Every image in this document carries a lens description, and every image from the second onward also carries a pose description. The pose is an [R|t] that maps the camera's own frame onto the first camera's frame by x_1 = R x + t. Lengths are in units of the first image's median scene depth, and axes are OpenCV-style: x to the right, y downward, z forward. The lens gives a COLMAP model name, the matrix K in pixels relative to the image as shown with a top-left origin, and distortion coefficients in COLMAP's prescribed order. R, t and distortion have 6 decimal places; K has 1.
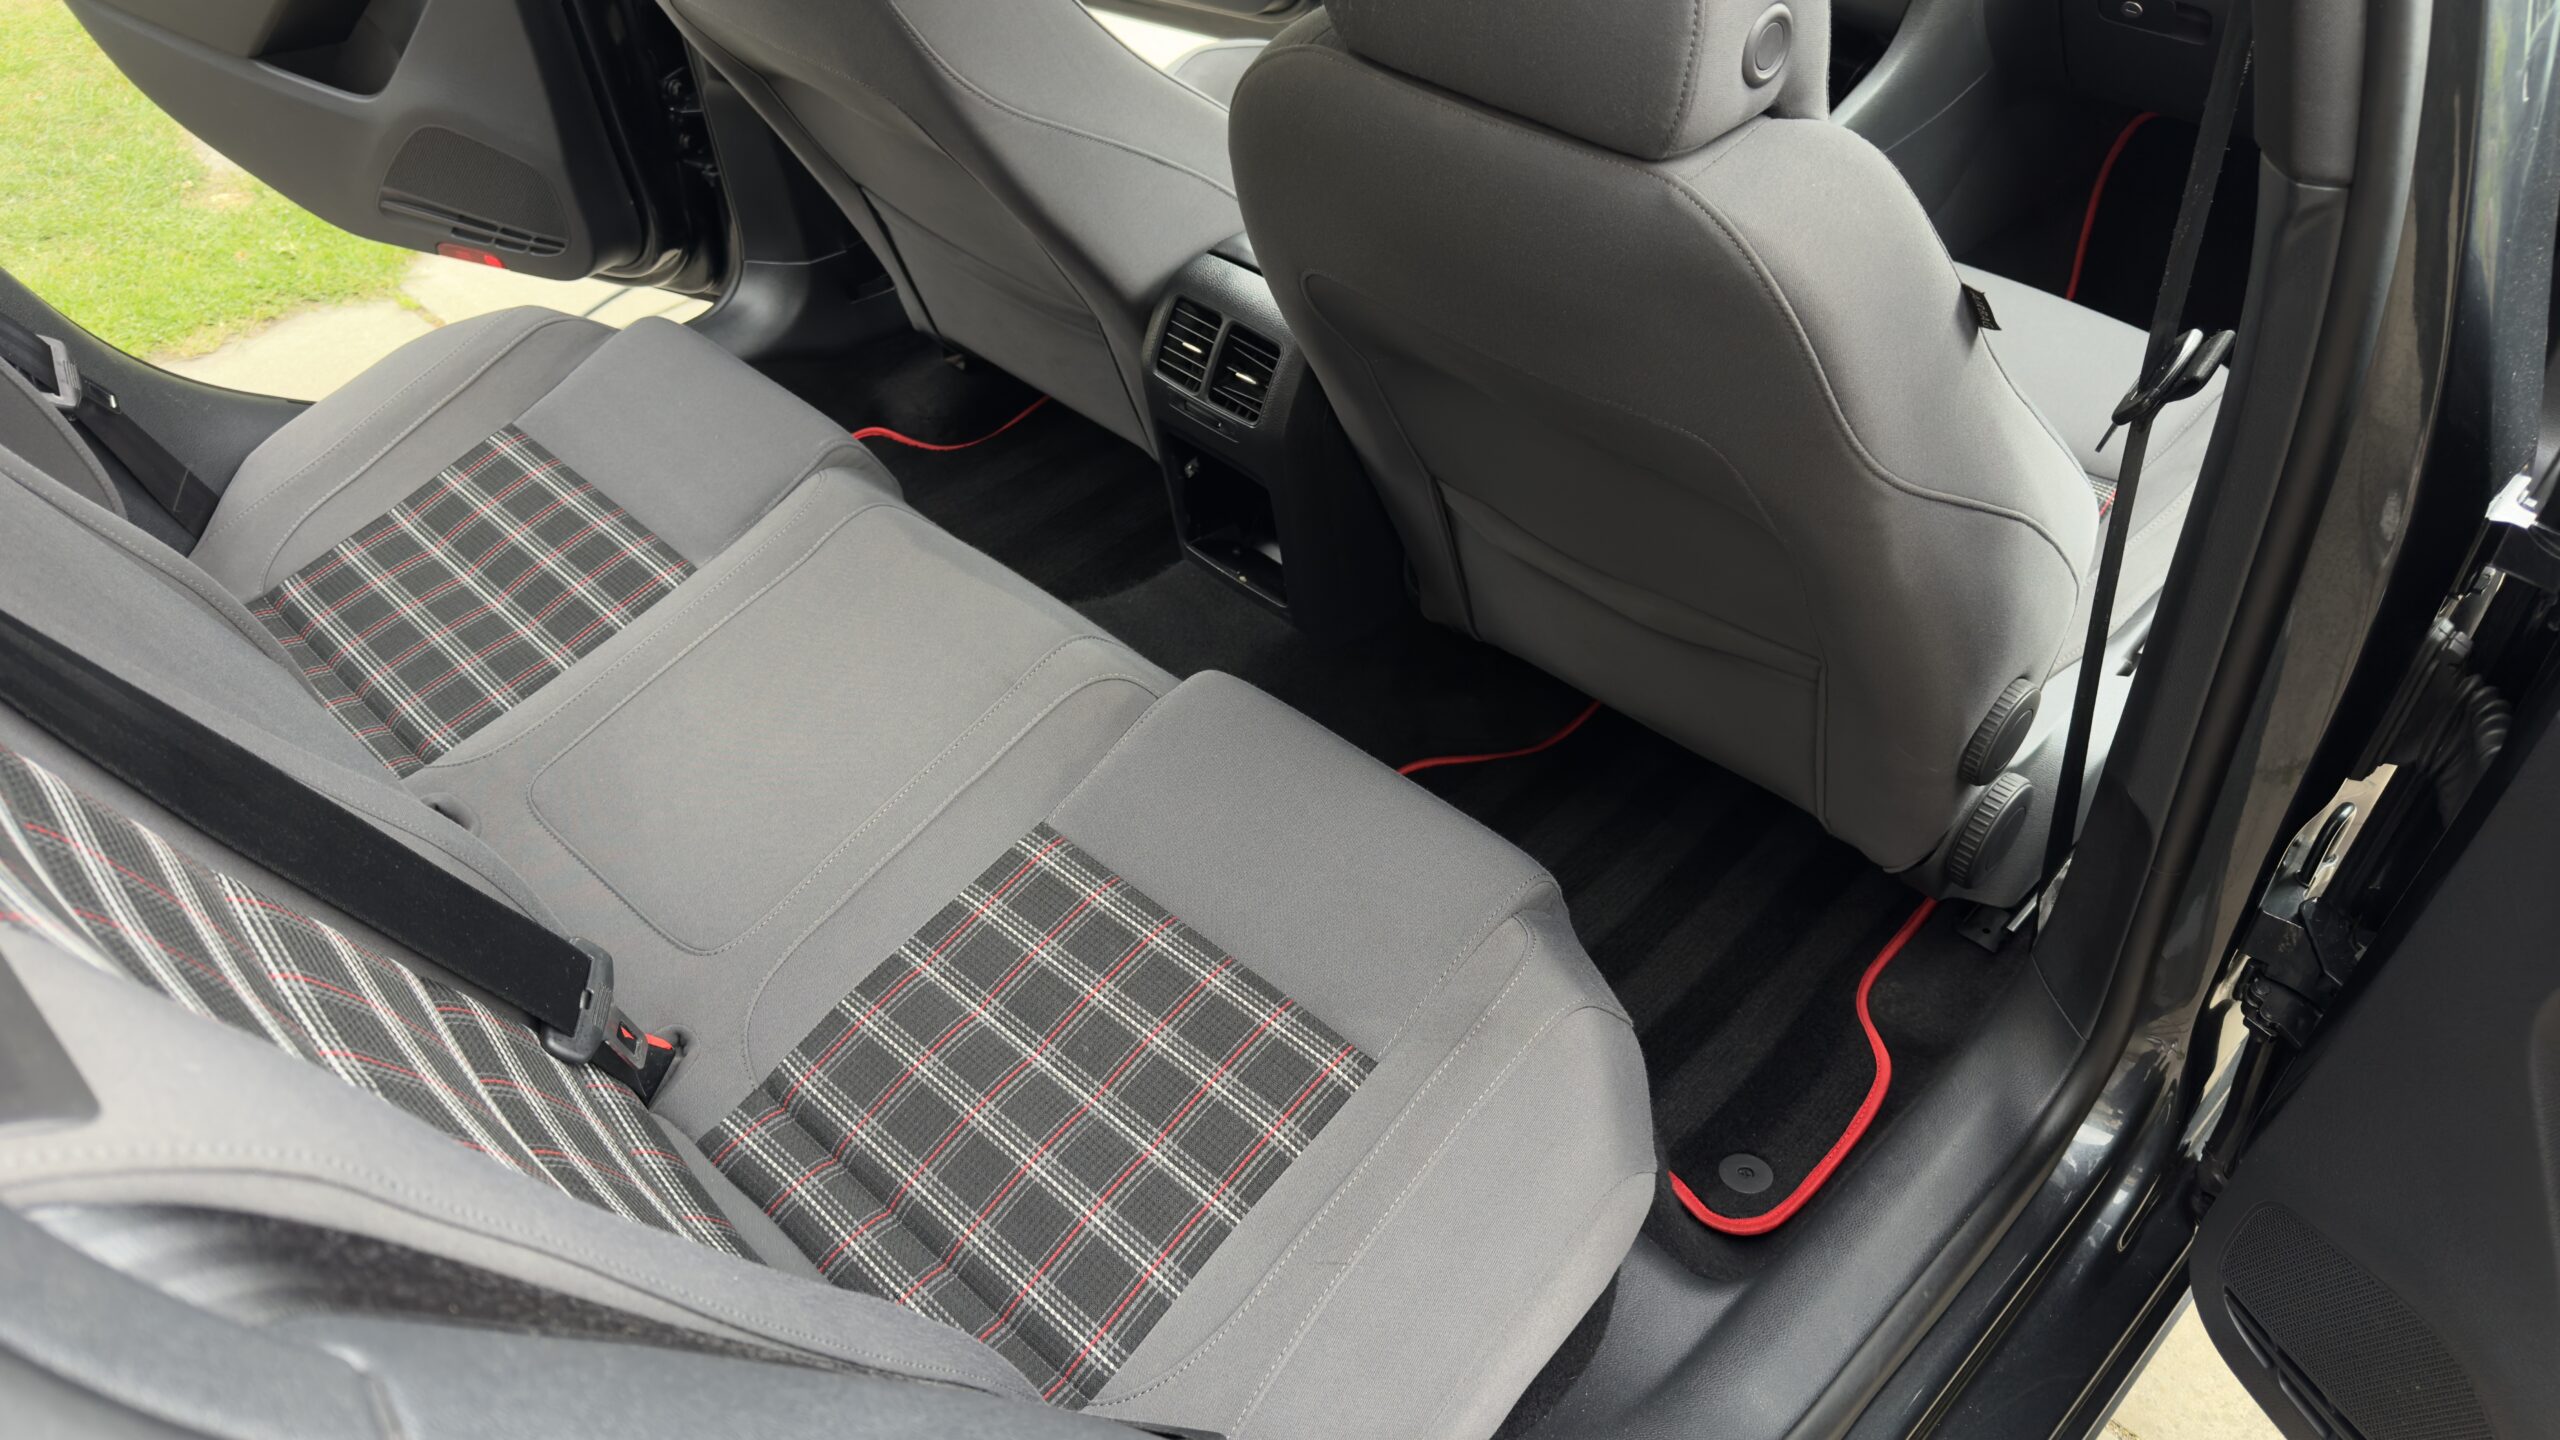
lens RADIAL K [[1786.4, 0, 1281.7], [0, 1786.4, 733.6], [0, 0, 1]] dist [0.101366, -0.141814]
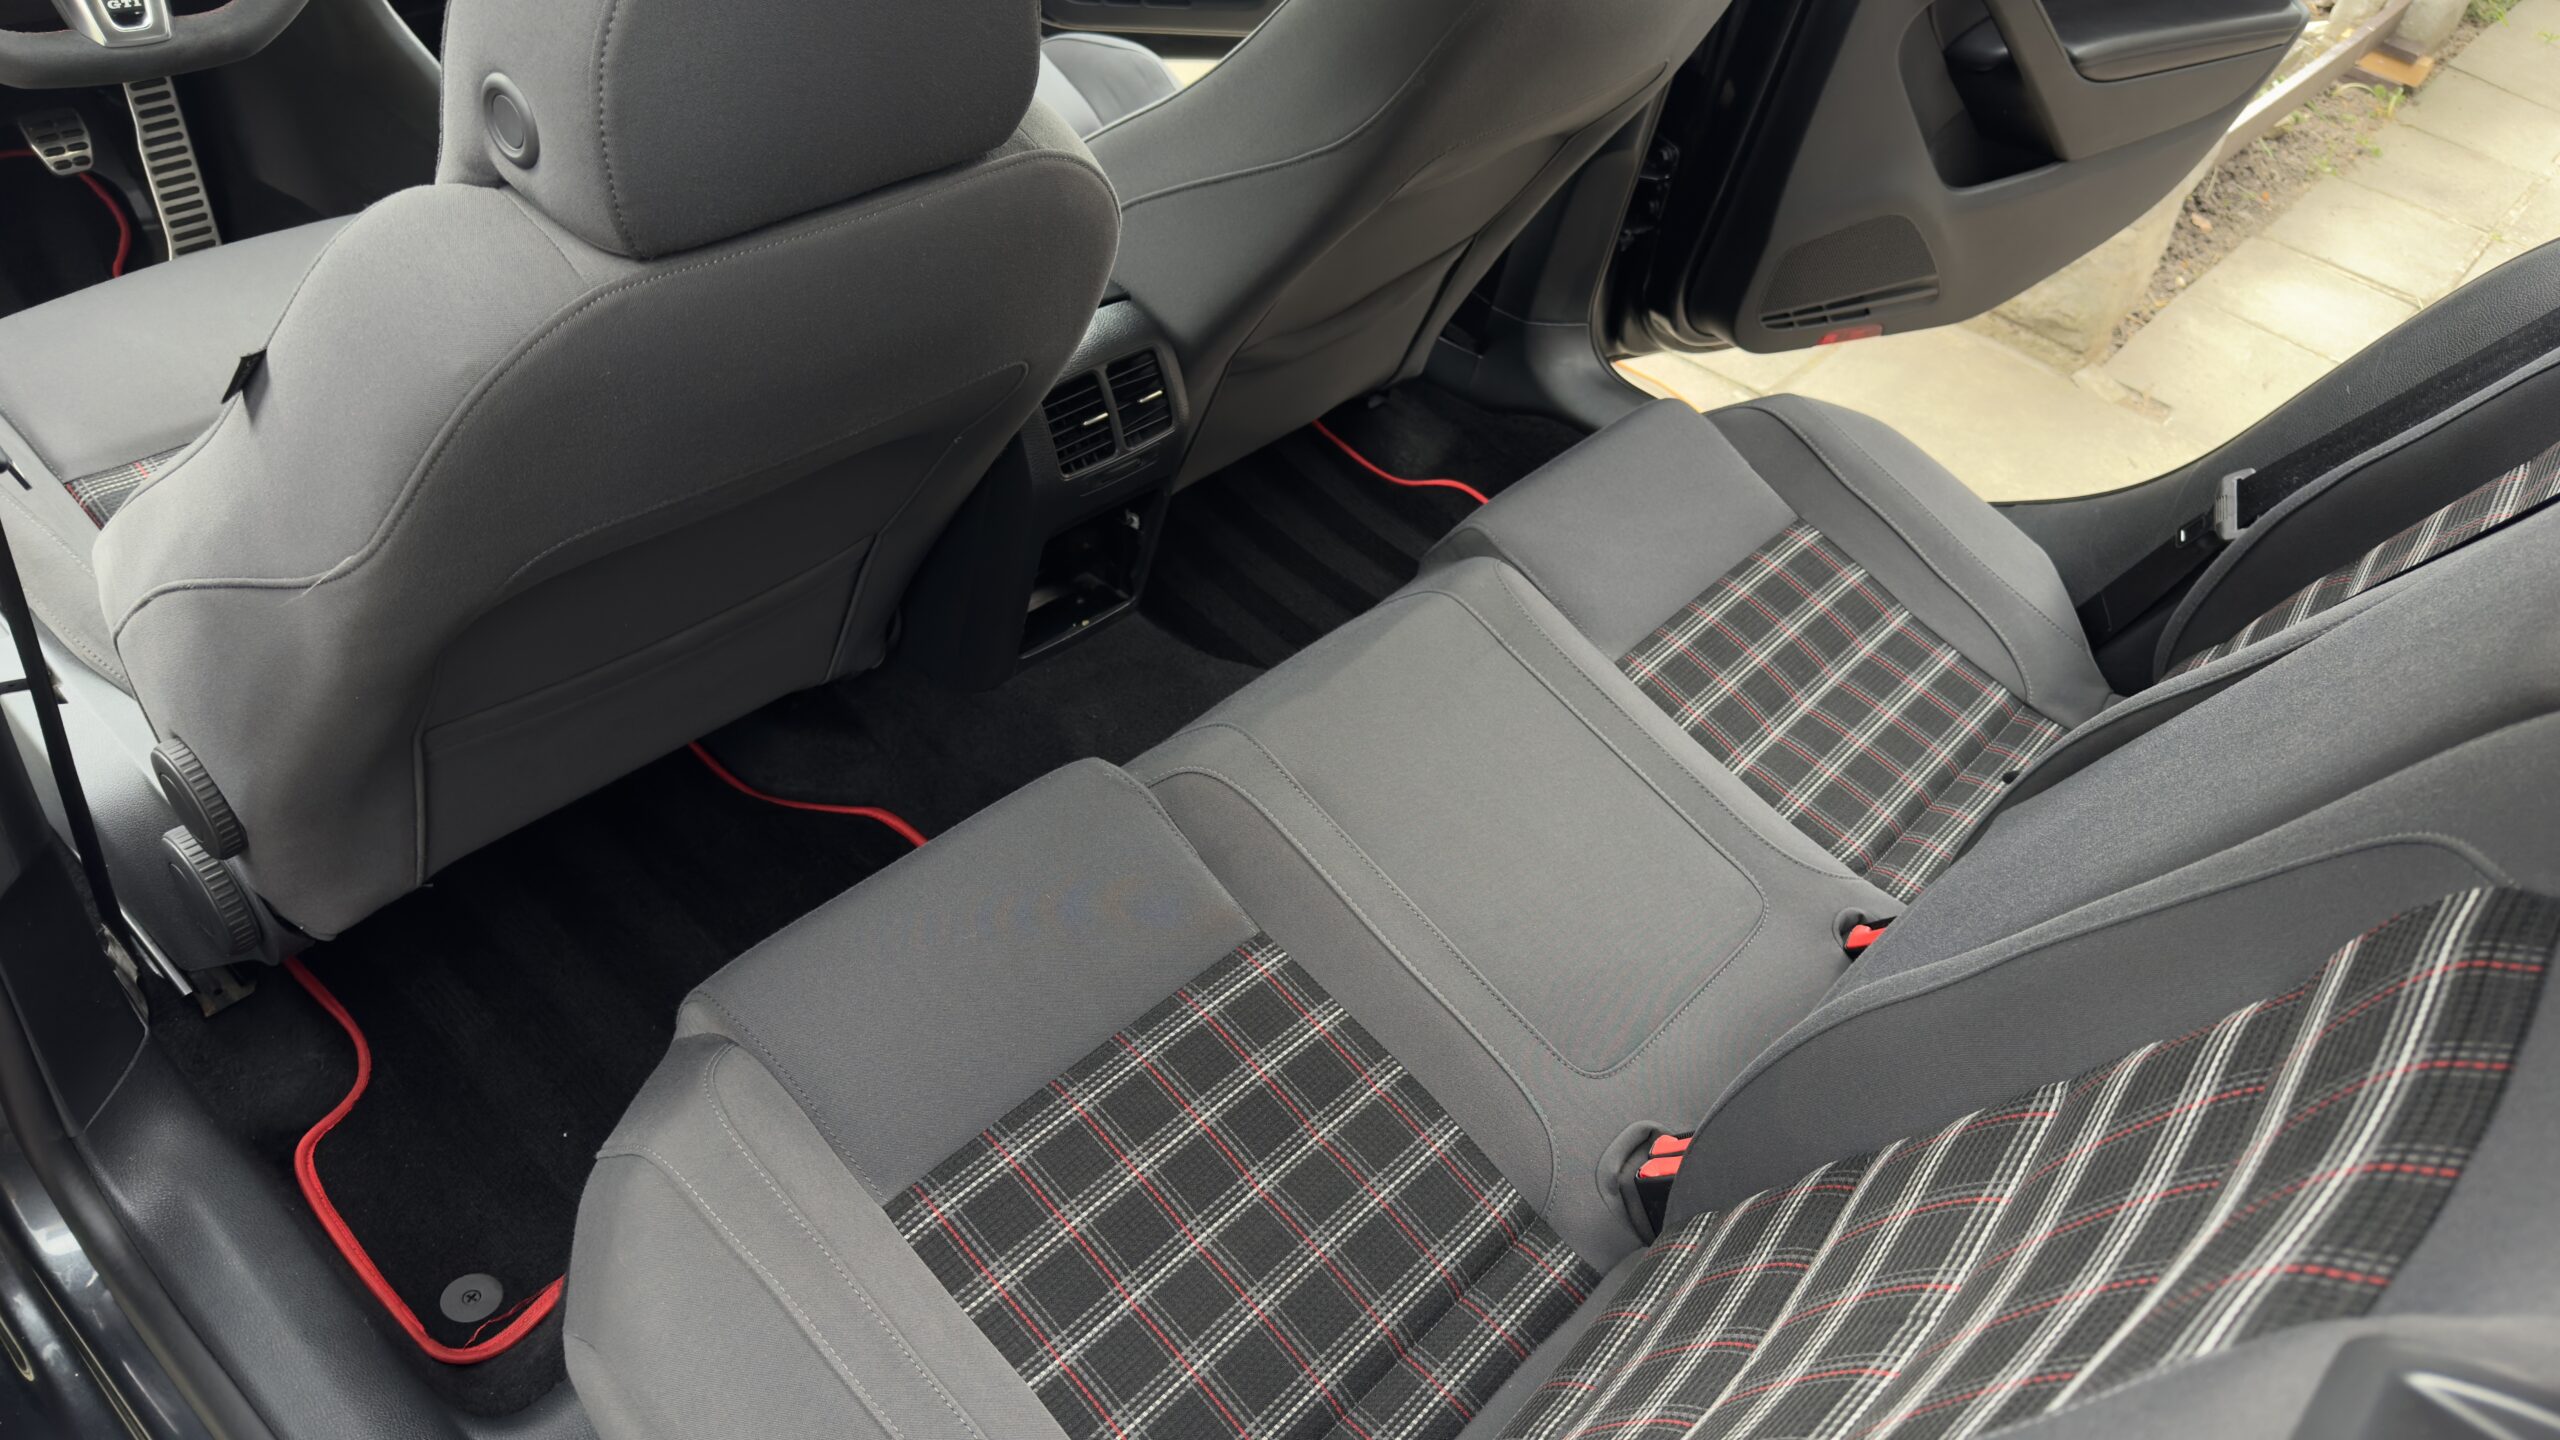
lens RADIAL K [[1786.4, 0, 1293.4], [0, 1786.4, 726.9], [0, 0, 1]] dist [0.101366, -0.141814]
pose [[-0.031728, -0.683077, 0.729657, -0.860269], [0.568679, 0.588007, 0.575197, -0.611628], [-0.821947, 0.433191, 0.369795, 0.655663]]
